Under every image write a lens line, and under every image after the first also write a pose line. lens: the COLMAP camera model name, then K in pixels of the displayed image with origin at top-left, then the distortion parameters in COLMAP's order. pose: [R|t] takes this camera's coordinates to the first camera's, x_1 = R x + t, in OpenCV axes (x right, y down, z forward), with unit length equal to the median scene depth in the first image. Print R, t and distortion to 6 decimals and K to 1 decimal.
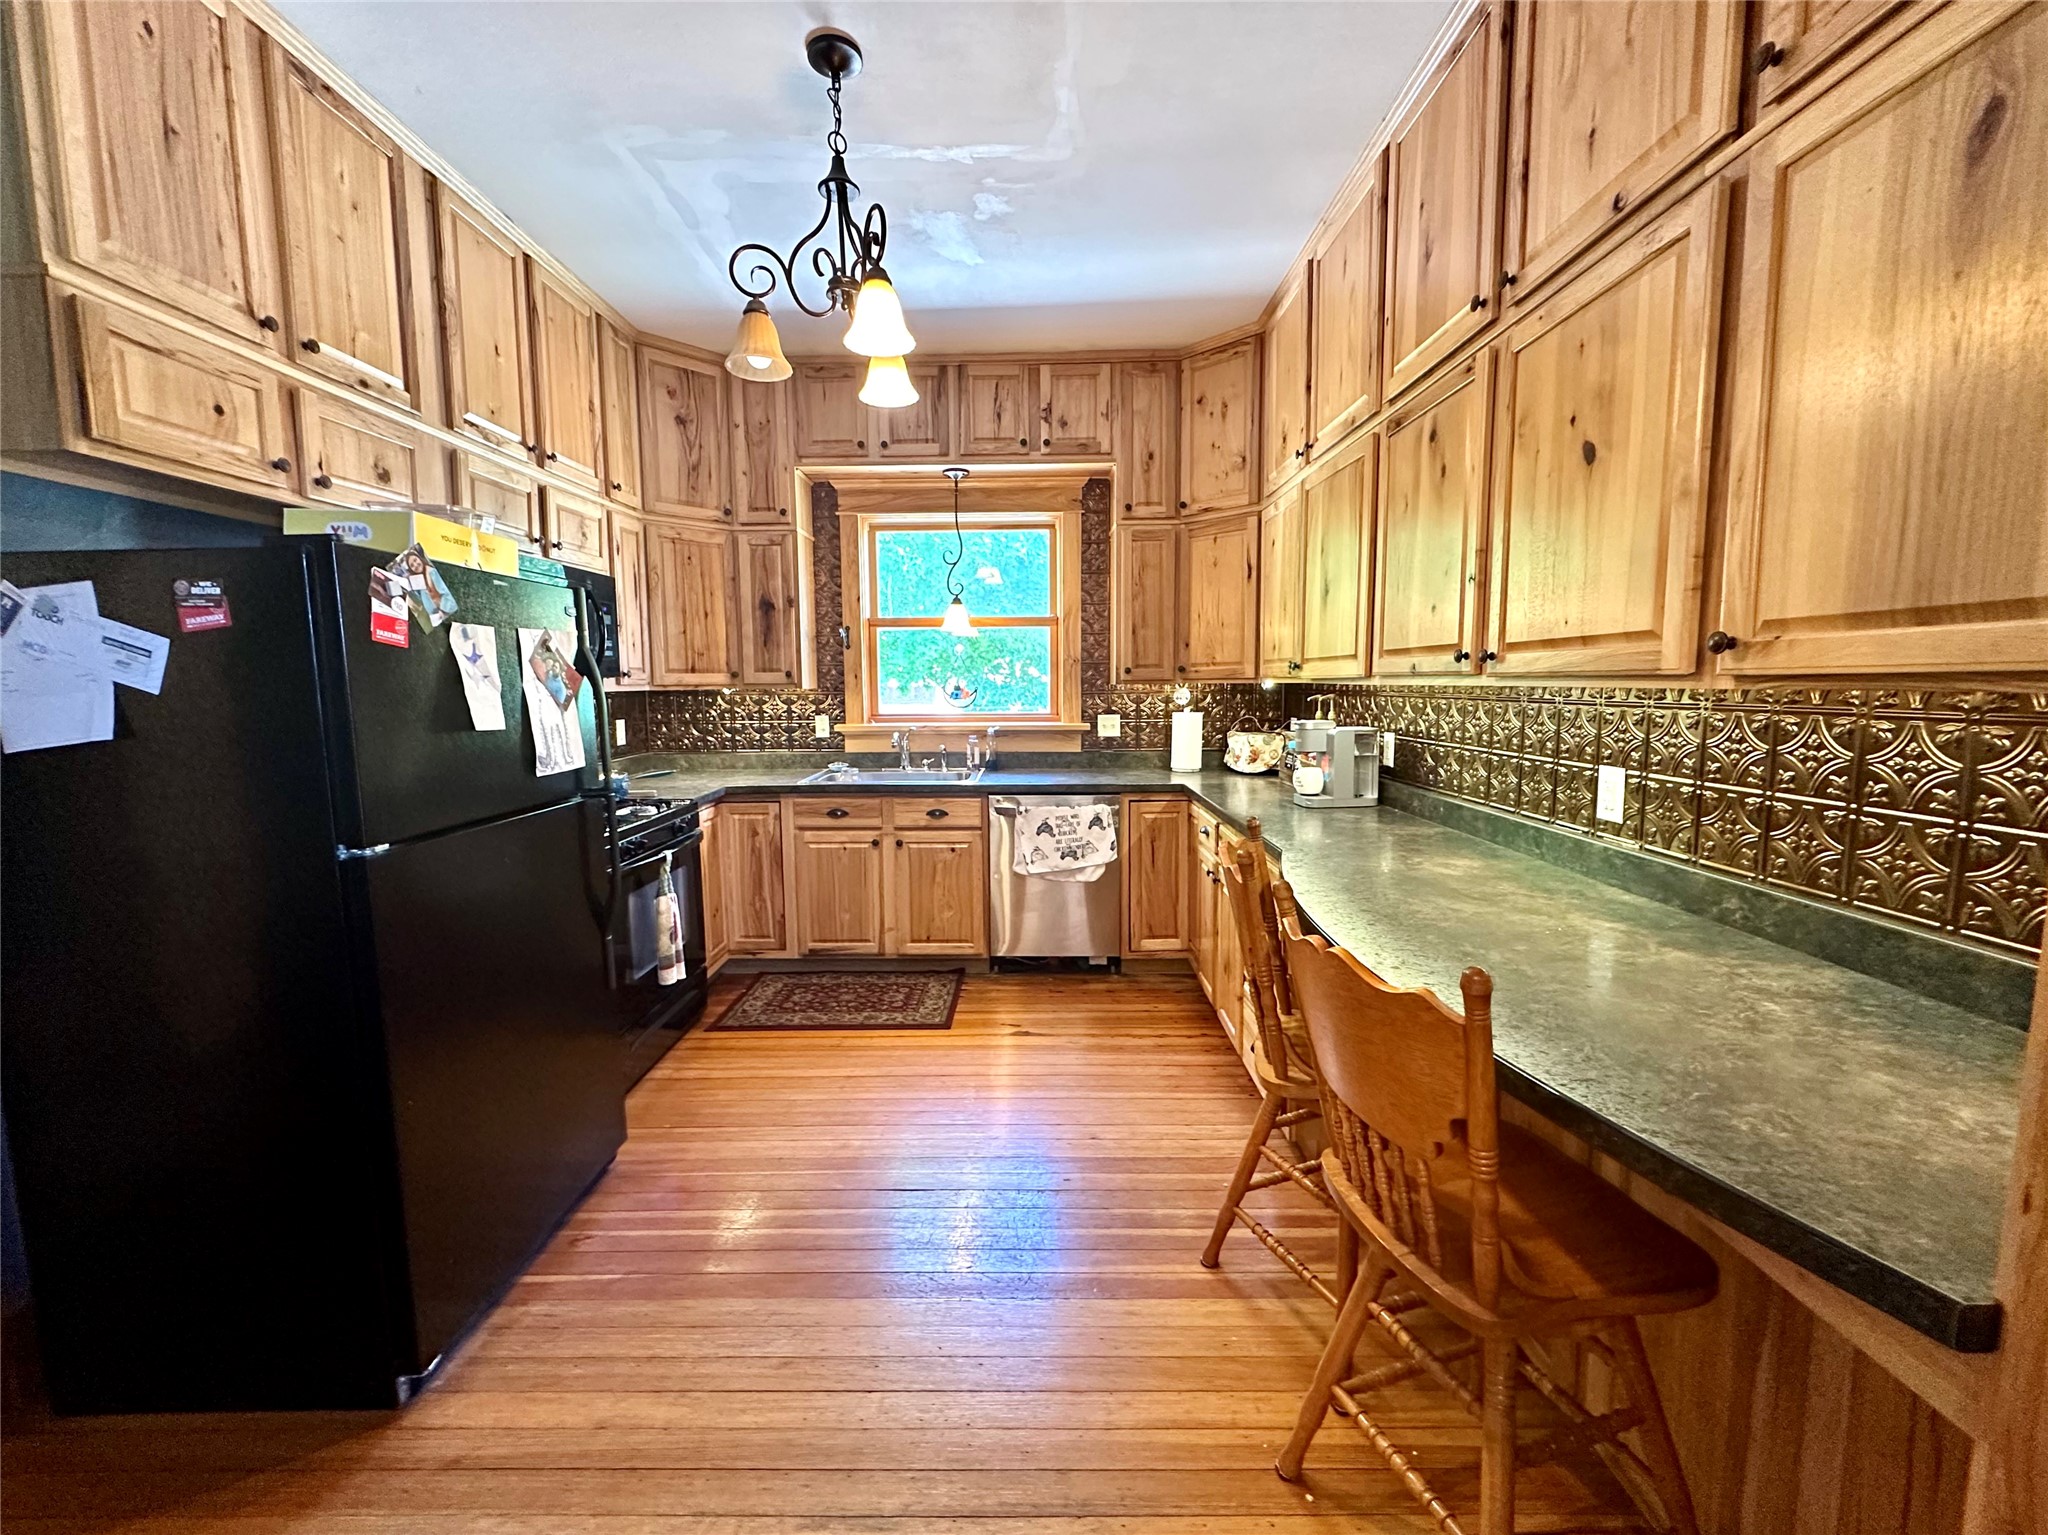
lens RADIAL K [[825.0, 0, 1019.9], [0, 825.0, 767.9], [0, 0, 1]] dist [-0.001812, -0.000081]
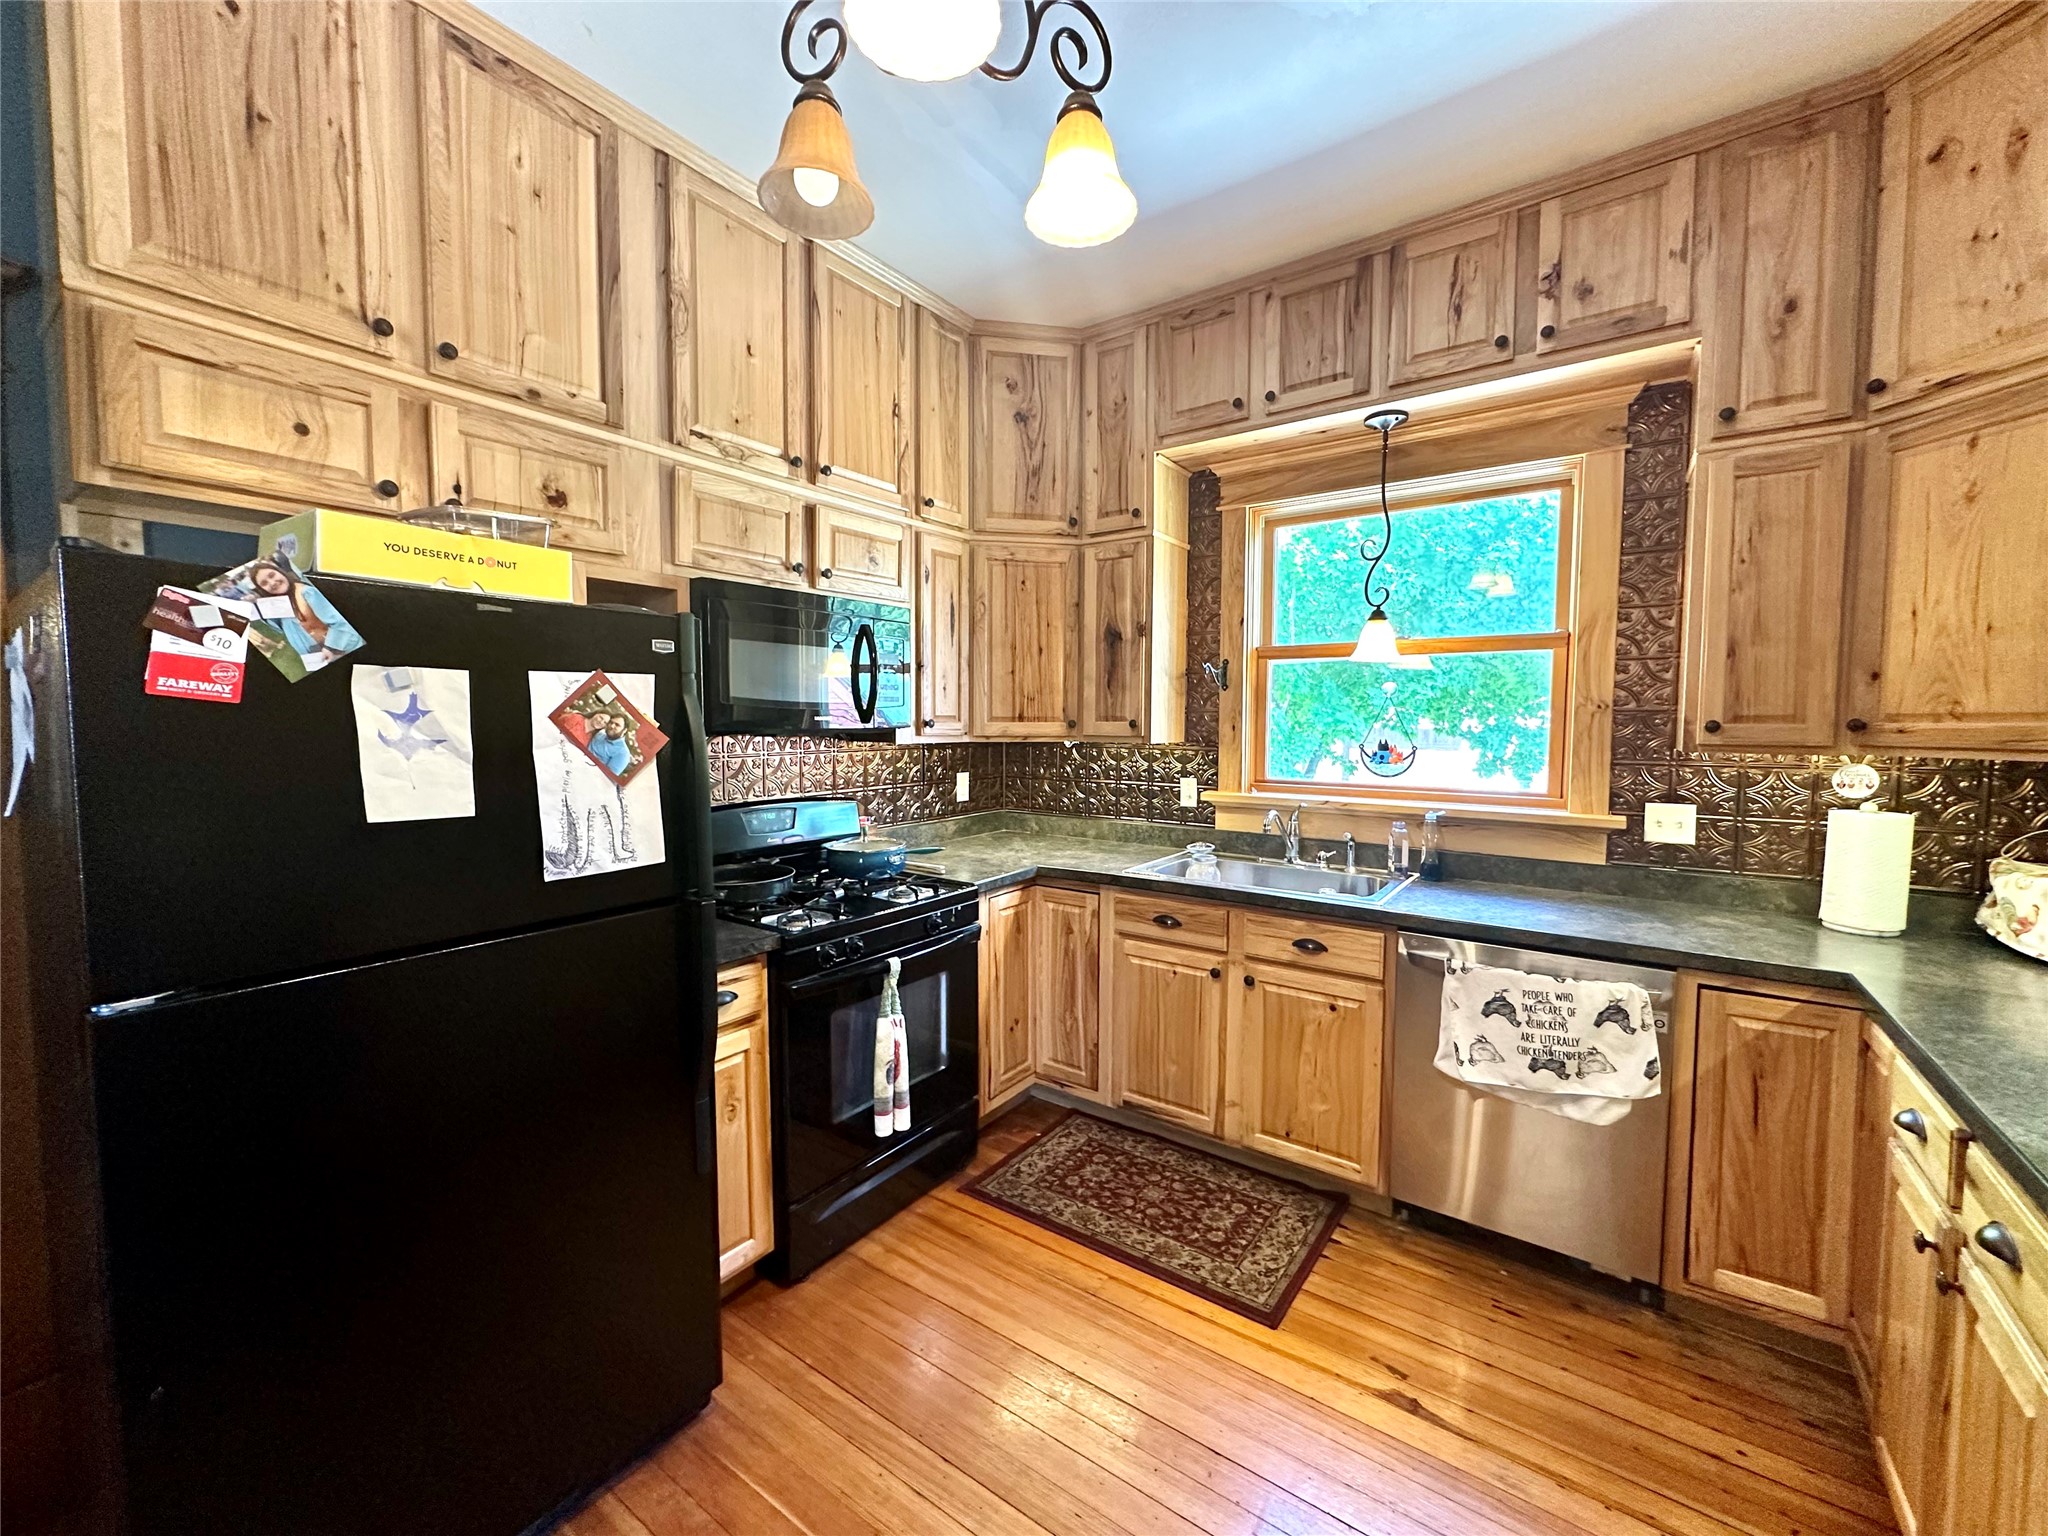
lens RADIAL K [[815.1, 0, 1024.0], [0, 815.1, 768.0], [0, 0, 1]] dist [-0.002798, 0.000004]
pose [[0.818693, 0.045001, -0.572466, 0.073555], [-0.070500, 0.997260, -0.022430, -0.052334], [0.569888, 0.058723, 0.819622, 0.349564]]
